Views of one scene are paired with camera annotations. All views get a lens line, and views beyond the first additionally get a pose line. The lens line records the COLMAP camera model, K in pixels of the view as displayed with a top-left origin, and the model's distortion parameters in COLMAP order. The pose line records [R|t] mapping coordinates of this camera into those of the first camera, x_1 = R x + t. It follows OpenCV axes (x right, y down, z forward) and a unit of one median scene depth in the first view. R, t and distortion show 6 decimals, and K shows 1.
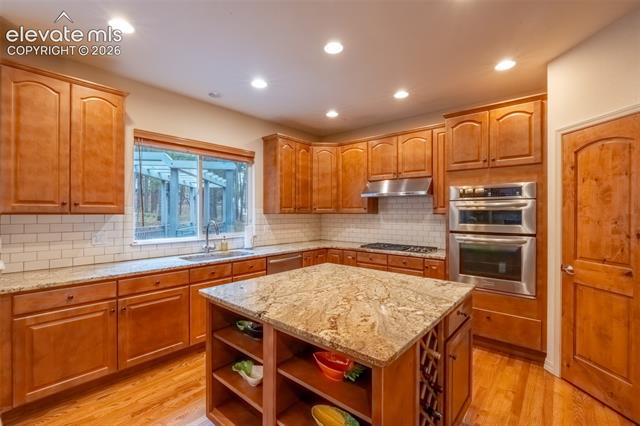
lens RADIAL K [[282.5, 0, 317.2], [0, 282.5, 213.3], [0, 0, 1]] dist [-0.012688, 0.003287]
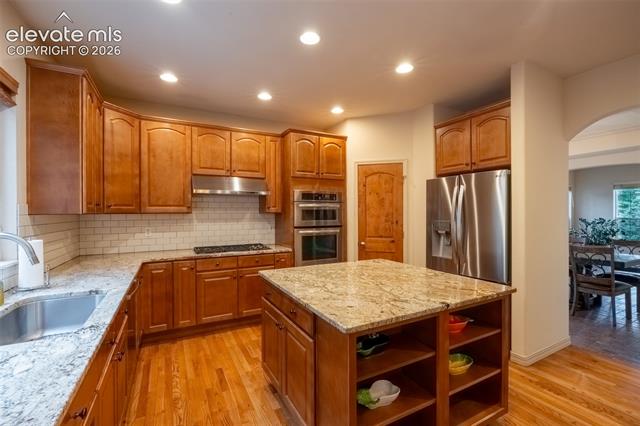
lens RADIAL K [[282.5, 0, 316.7], [0, 282.5, 213.2], [0, 0, 1]] dist [-0.012688, 0.003287]
pose [[0.358850, -0.006924, 0.933369, -0.610936], [0.005945, 0.999969, 0.005132, -0.001184], [-0.933376, 0.003707, 0.358880, 0.474090]]
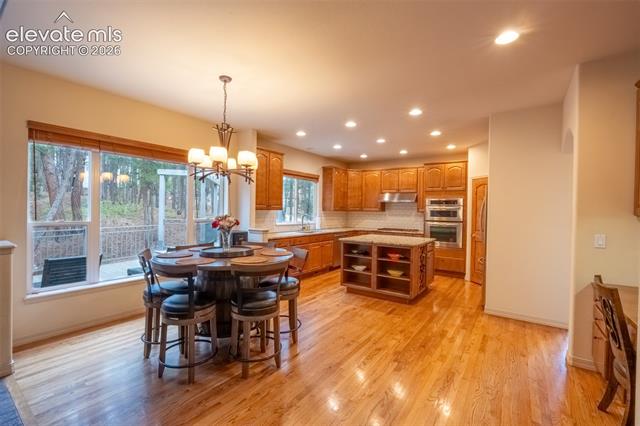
lens RADIAL K [[282.5, 0, 316.3], [0, 282.5, 213.7], [0, 0, 1]] dist [-0.012688, 0.003287]
pose [[0.996055, 0.014476, 0.087552, -0.501428], [-0.015321, 0.999842, 0.008987, 0.007234], [-0.087408, -0.010293, 0.996119, -0.973770]]
